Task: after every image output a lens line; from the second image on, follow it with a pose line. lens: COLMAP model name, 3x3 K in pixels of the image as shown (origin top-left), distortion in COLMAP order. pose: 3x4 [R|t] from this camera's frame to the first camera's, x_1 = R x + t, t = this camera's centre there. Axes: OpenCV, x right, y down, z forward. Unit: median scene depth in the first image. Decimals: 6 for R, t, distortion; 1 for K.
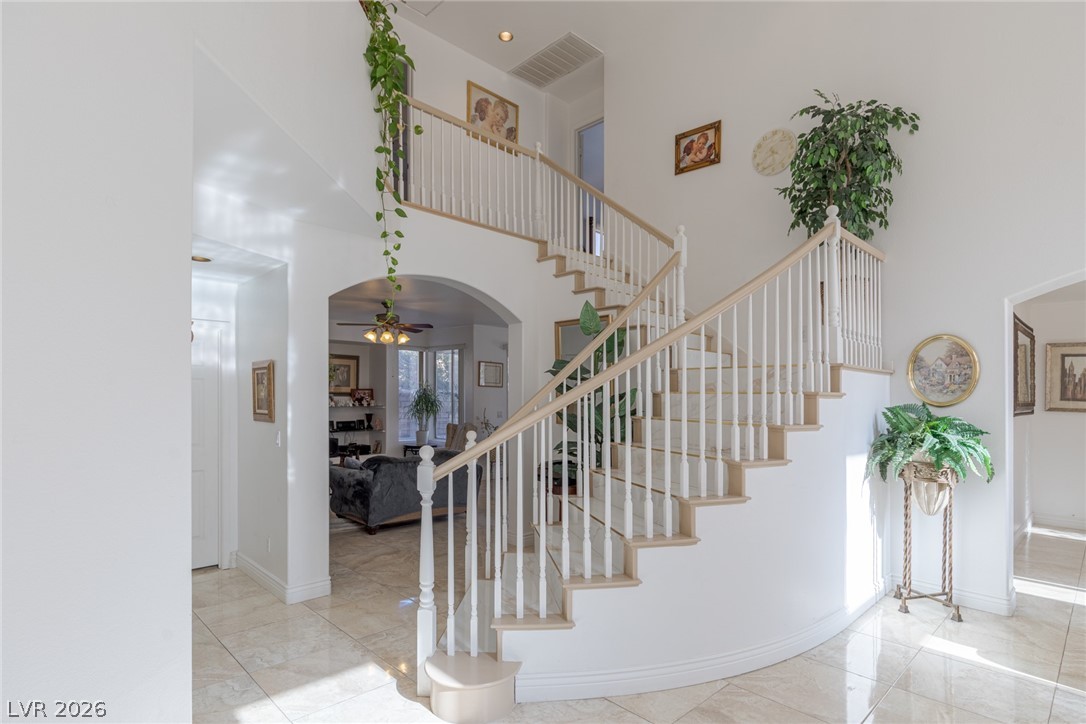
lens RADIAL K [[569.1, 0, 546.0], [0, 569.1, 398.8], [0, 0, 1]] dist [-0.001008, 0.000478]
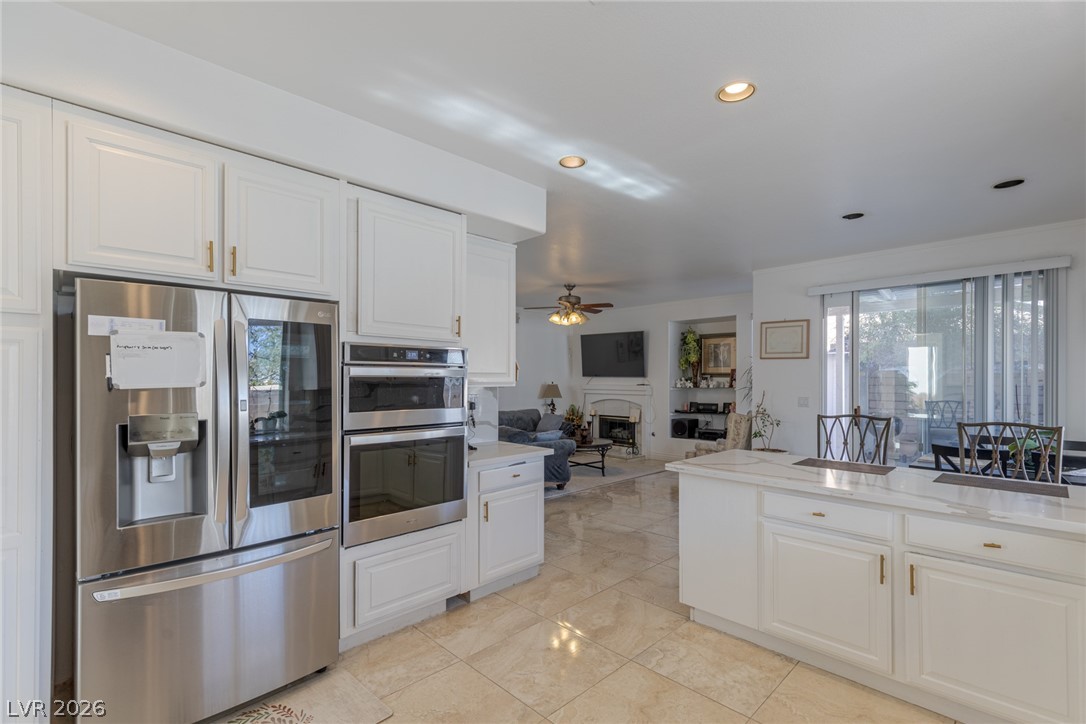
lens RADIAL K [[495.0, 0, 562.8], [0, 495.0, 385.7], [0, 0, 1]] dist [0.008516, -0.001311]
pose [[0.023948, 0.005172, -0.999700, 0.449950], [-0.006014, 0.999969, 0.005029, 0.007405], [0.999695, 0.005891, 0.023978, 0.718166]]
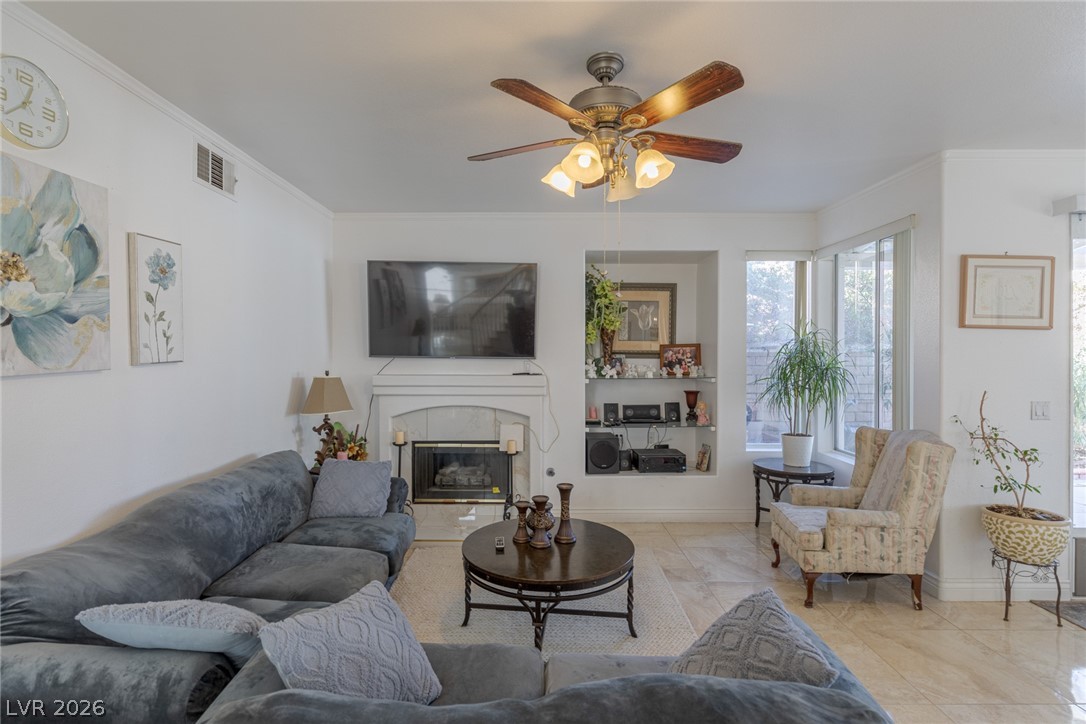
lens RADIAL K [[510.5, 0, 547.3], [0, 510.5, 361.8], [0, 0, 1]] dist [-0.002388, -0.000220]
pose [[0.711633, 0.003780, -0.702541, -0.076660], [-0.000089, 0.999986, 0.005290, -0.003435], [0.702552, -0.003702, 0.711623, 0.581167]]
